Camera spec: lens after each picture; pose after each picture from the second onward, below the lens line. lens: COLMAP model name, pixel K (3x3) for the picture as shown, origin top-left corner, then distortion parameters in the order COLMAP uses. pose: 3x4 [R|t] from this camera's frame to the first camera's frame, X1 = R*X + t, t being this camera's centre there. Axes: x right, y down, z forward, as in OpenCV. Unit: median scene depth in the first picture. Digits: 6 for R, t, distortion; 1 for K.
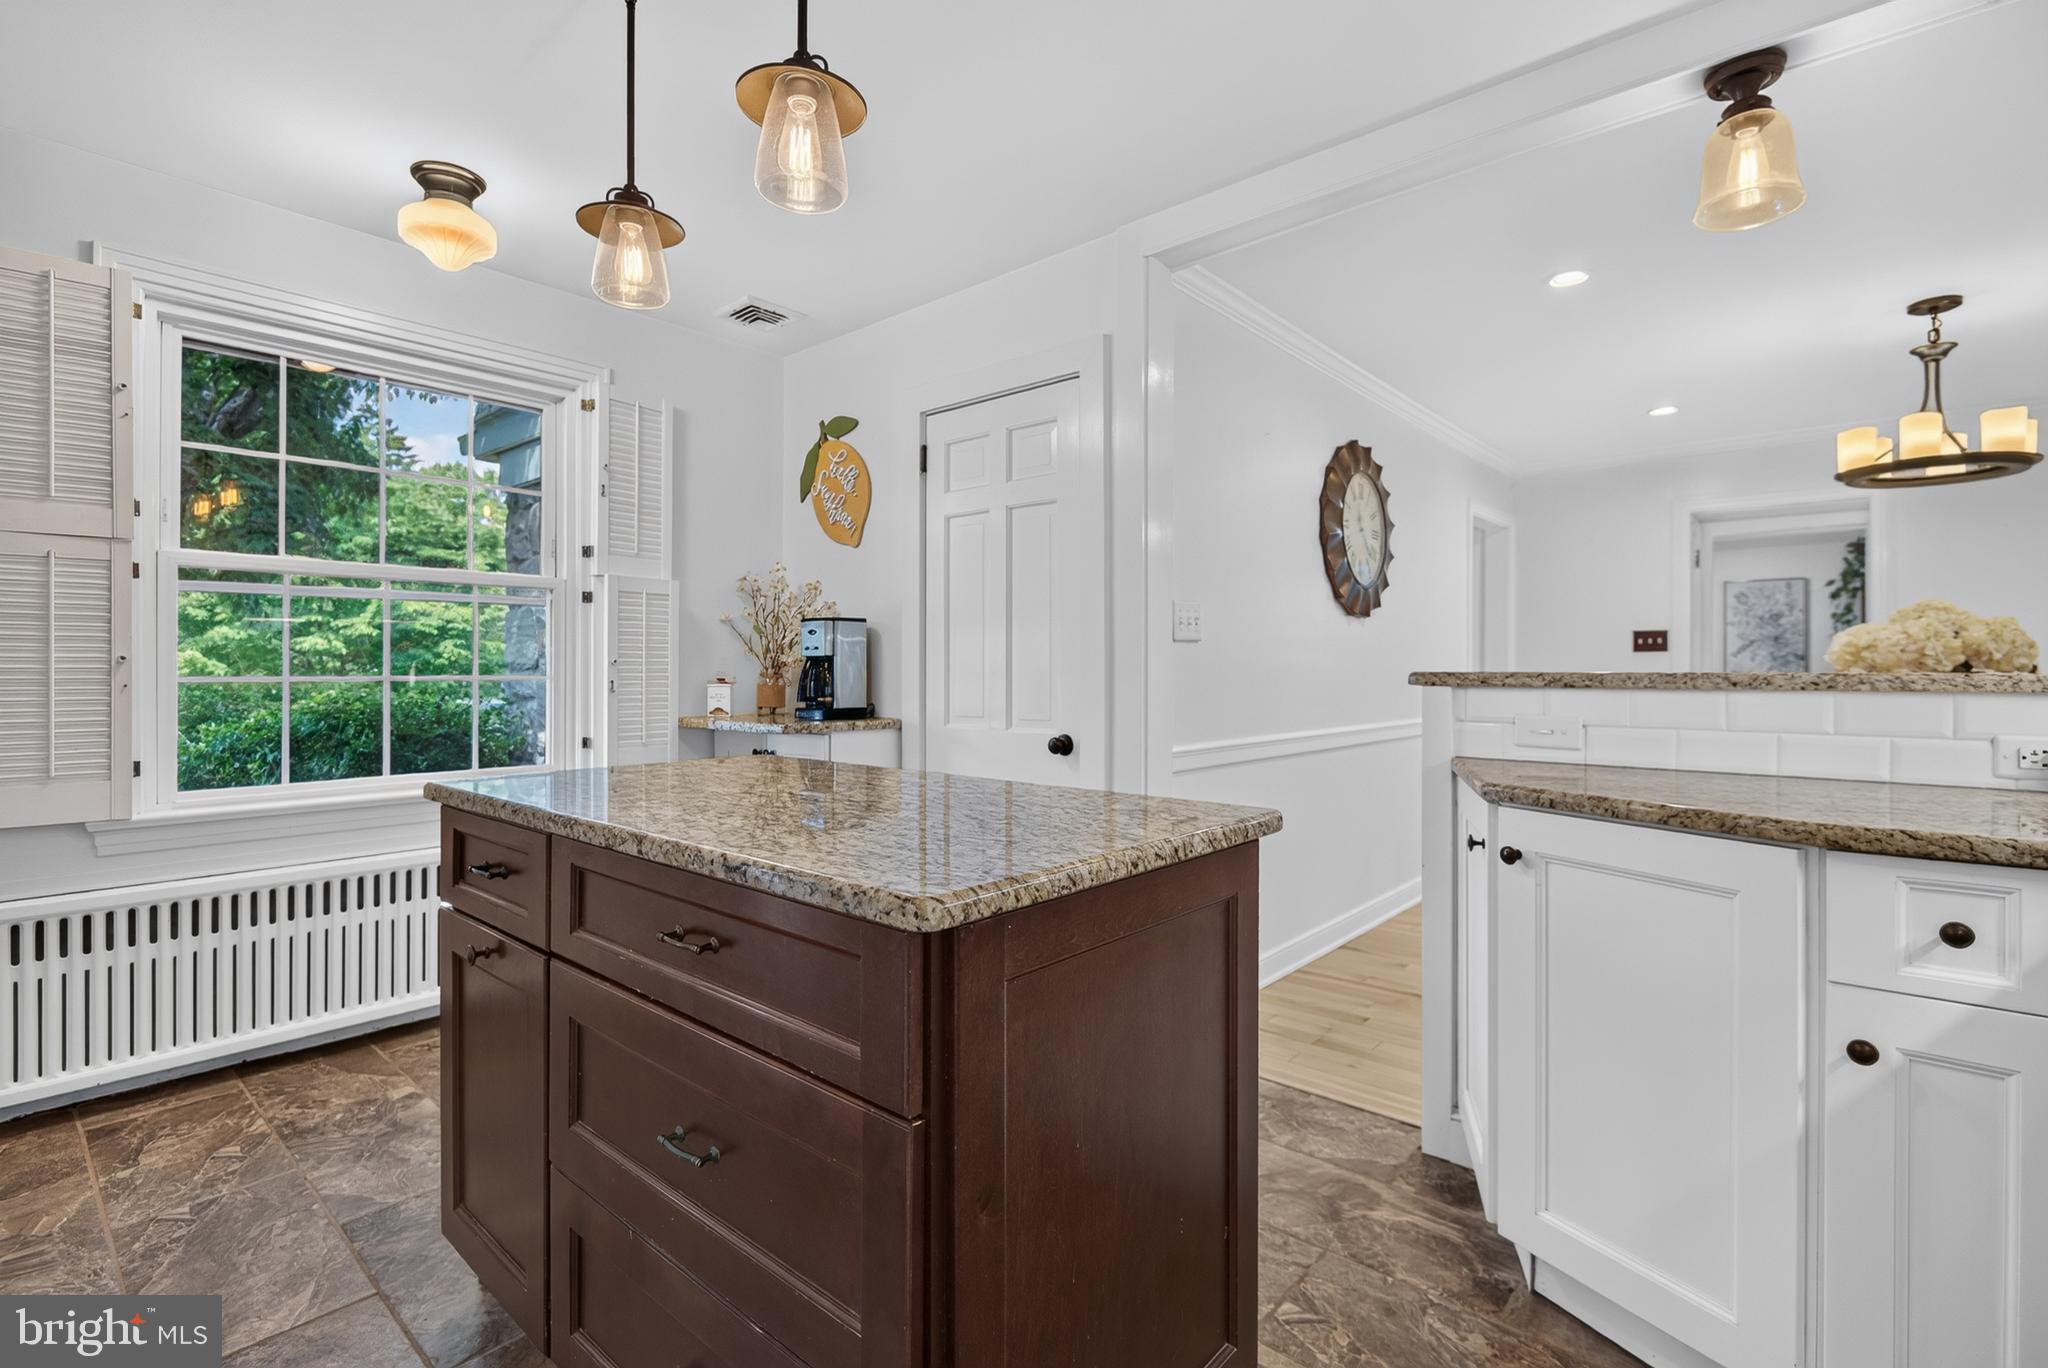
lens RADIAL K [[934.1, 0, 1024.0], [0, 934.1, 684.0], [0, 0, 1]] dist [-0.000457, -0.000234]
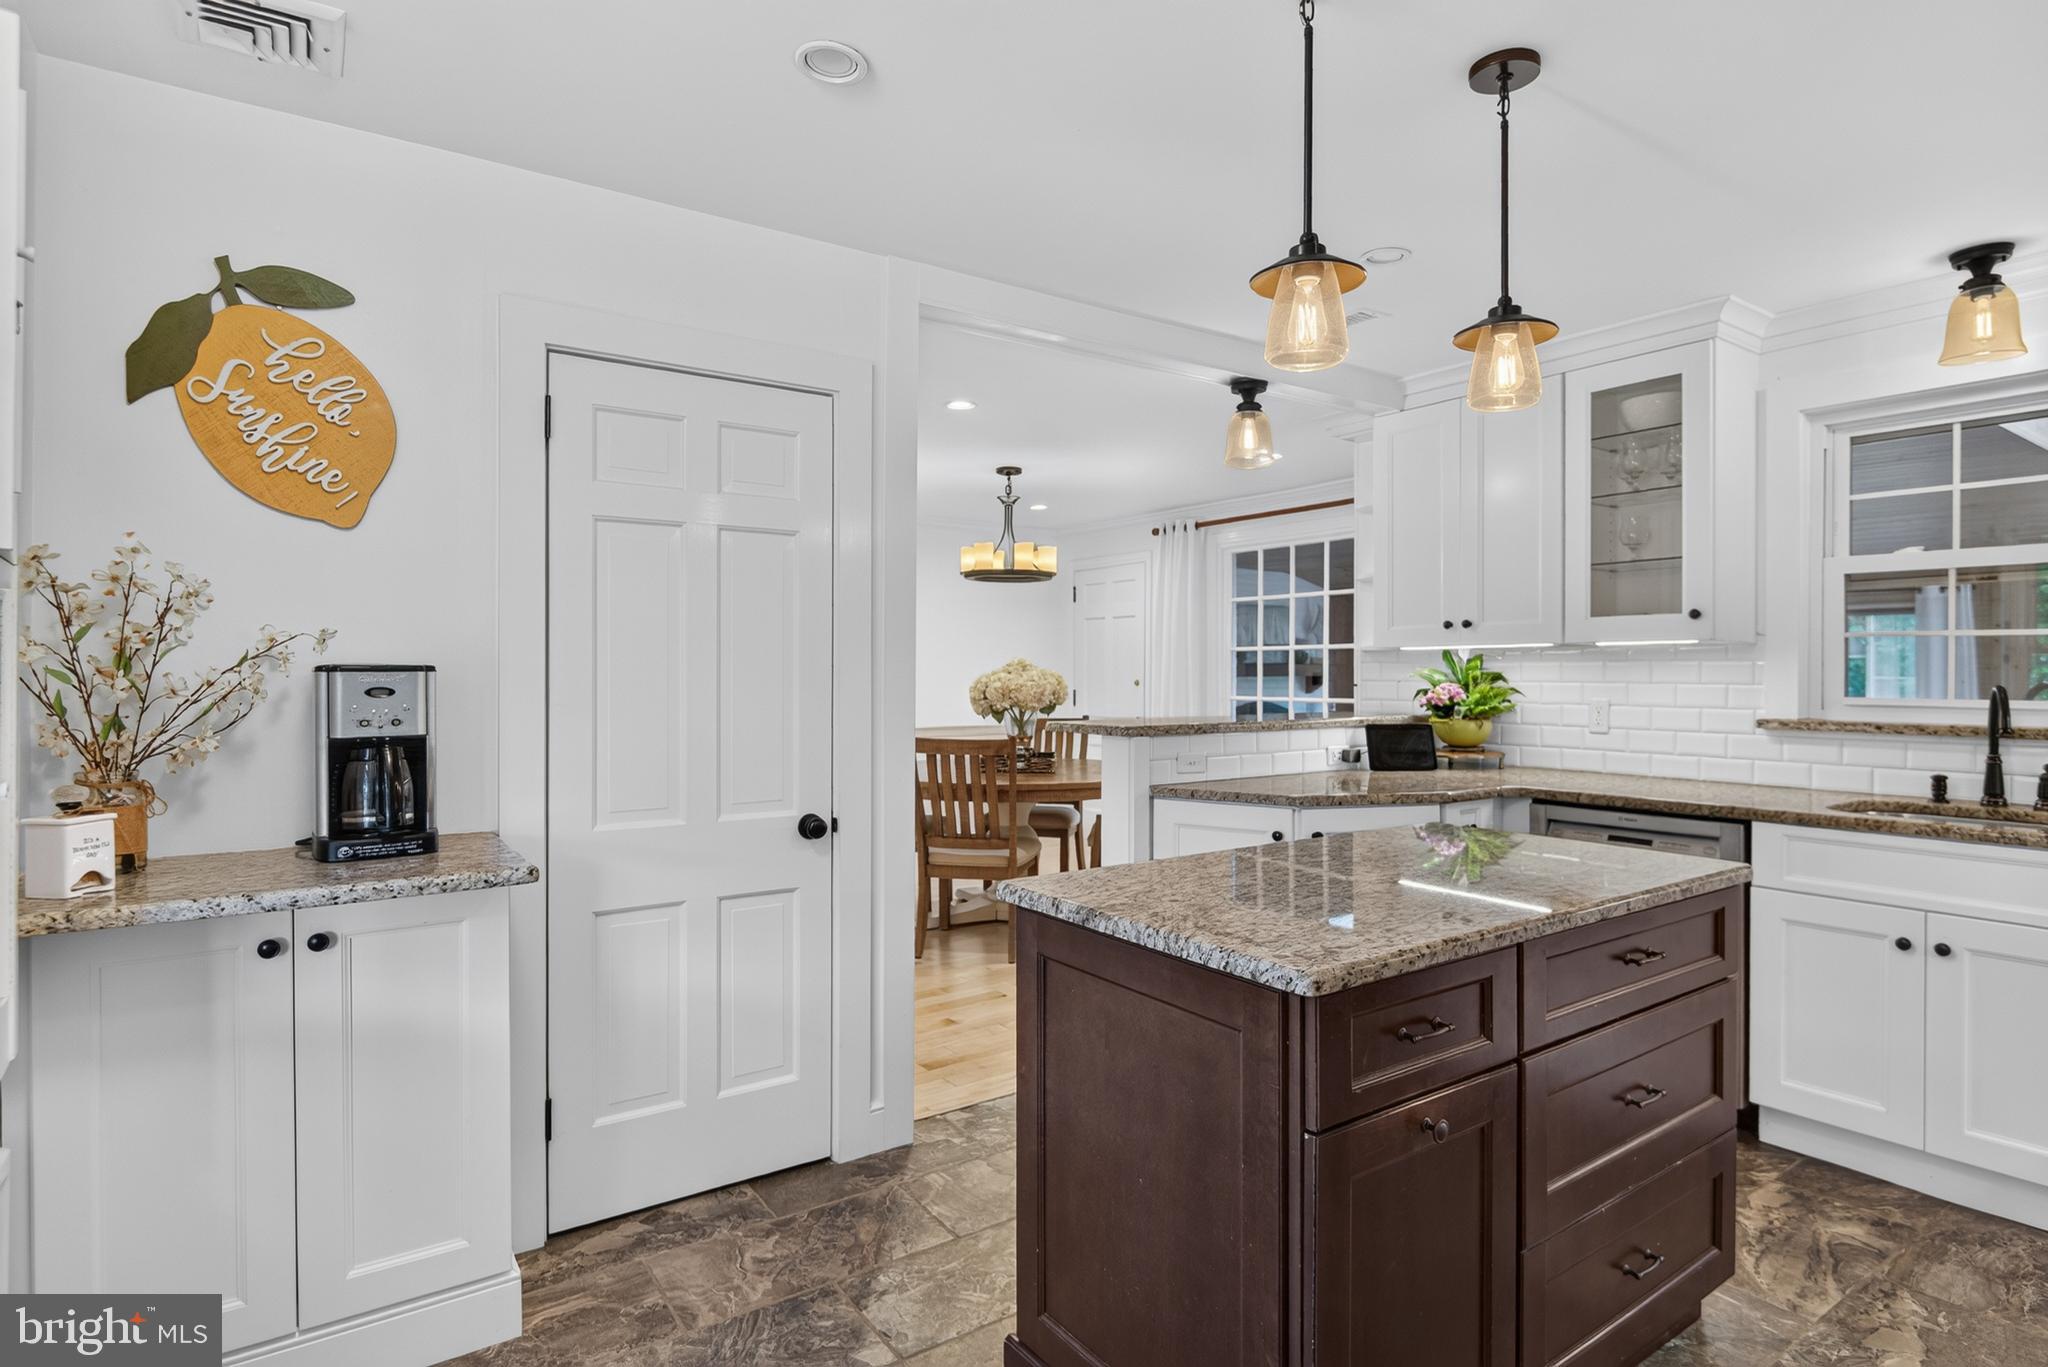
lens RADIAL K [[1109.4, 0, 1024.0], [0, 1109.4, 683.5], [0, 0, 1]] dist [-0.032004, -0.000389]
pose [[0.236443, -0.008320, 0.971610, -0.771992], [0.015402, 0.999870, 0.004814, -0.060593], [-0.971523, 0.013826, 0.236540, 0.524890]]
